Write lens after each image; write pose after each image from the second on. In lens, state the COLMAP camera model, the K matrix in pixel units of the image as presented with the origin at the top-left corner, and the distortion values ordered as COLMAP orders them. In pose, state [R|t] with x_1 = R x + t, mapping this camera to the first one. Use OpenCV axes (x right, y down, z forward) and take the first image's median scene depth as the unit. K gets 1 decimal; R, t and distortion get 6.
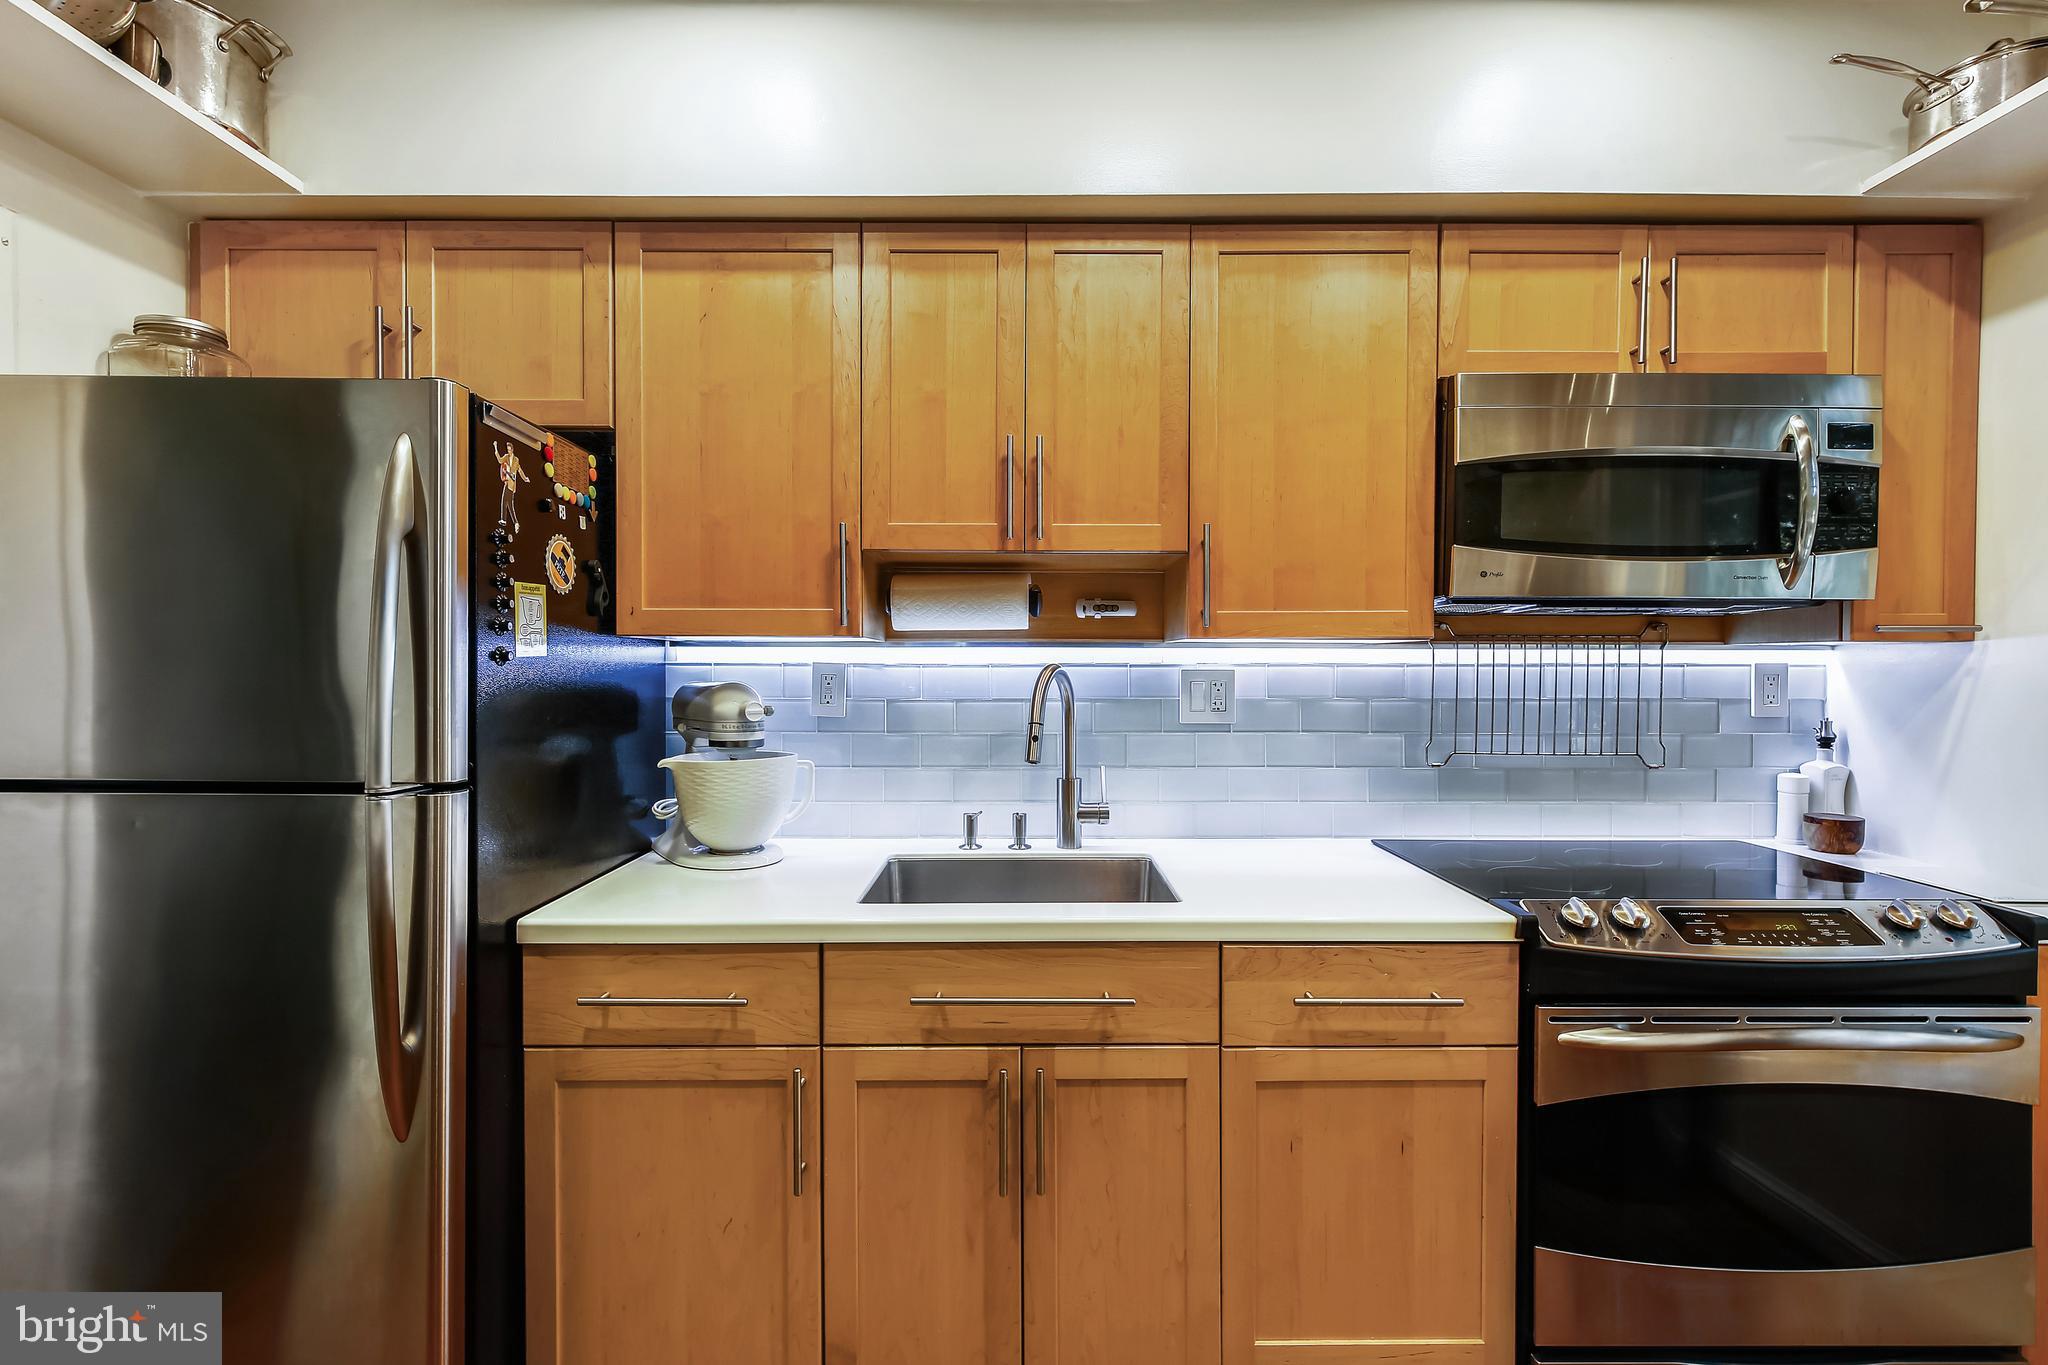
lens RADIAL K [[943.3, 0, 1021.4], [0, 943.3, 677.5], [0, 0, 1]] dist [0.000114, 0.000504]
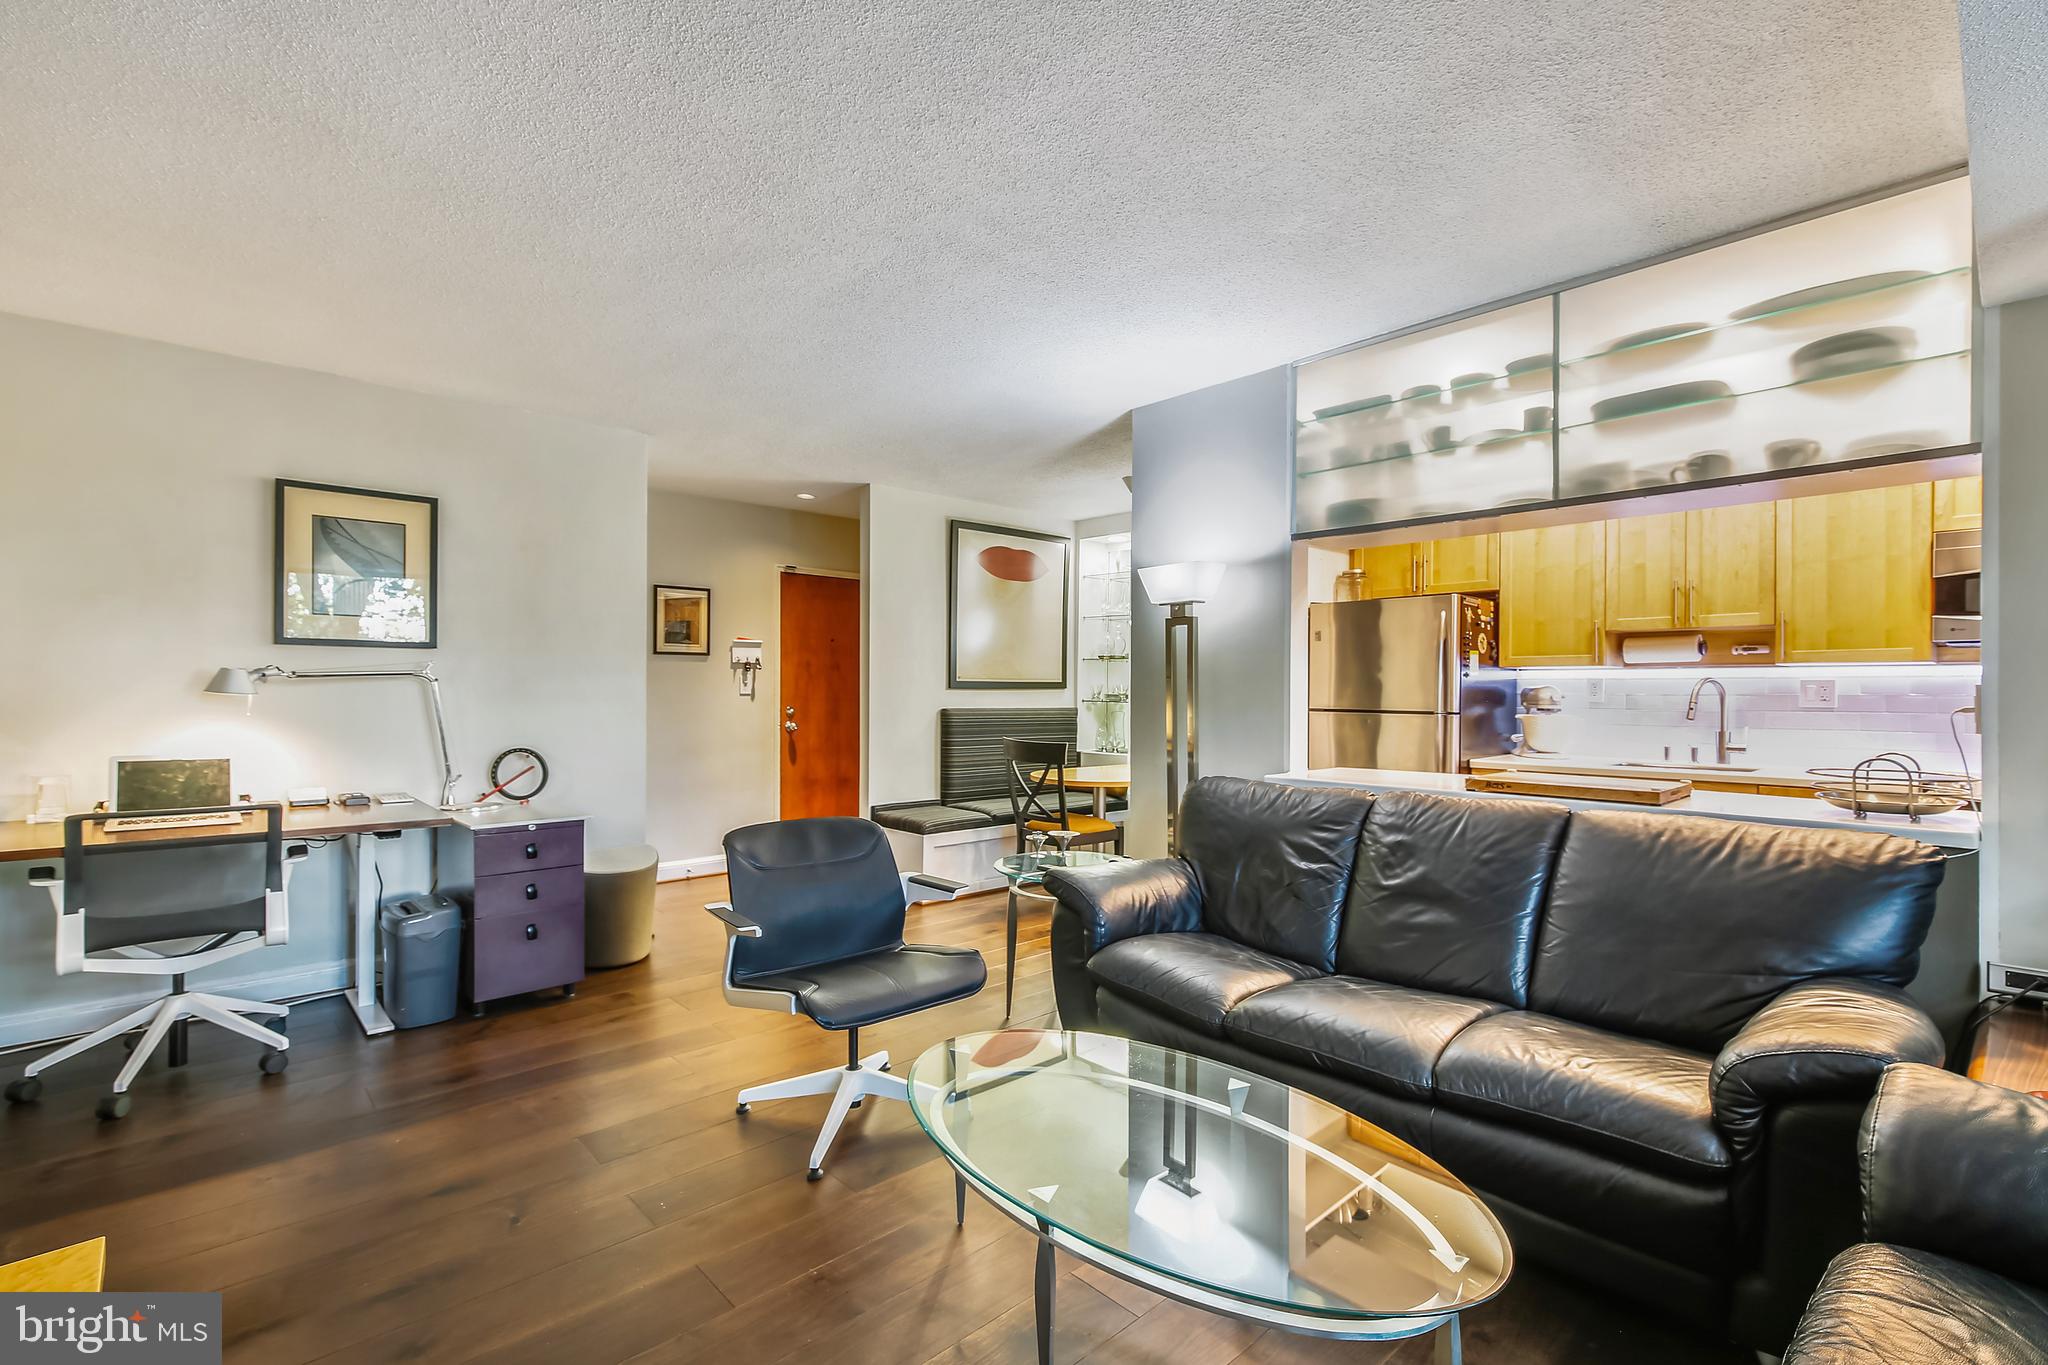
lens RADIAL K [[943.3, 0, 1017.2], [0, 943.3, 686.6], [0, 0, 1]] dist [0.000114, 0.000504]
pose [[0.684335, -0.000878, -0.729167, 0.551951], [-0.011825, 0.999854, -0.012302, 0.056165], [0.729071, 0.017041, 0.684225, -1.724420]]
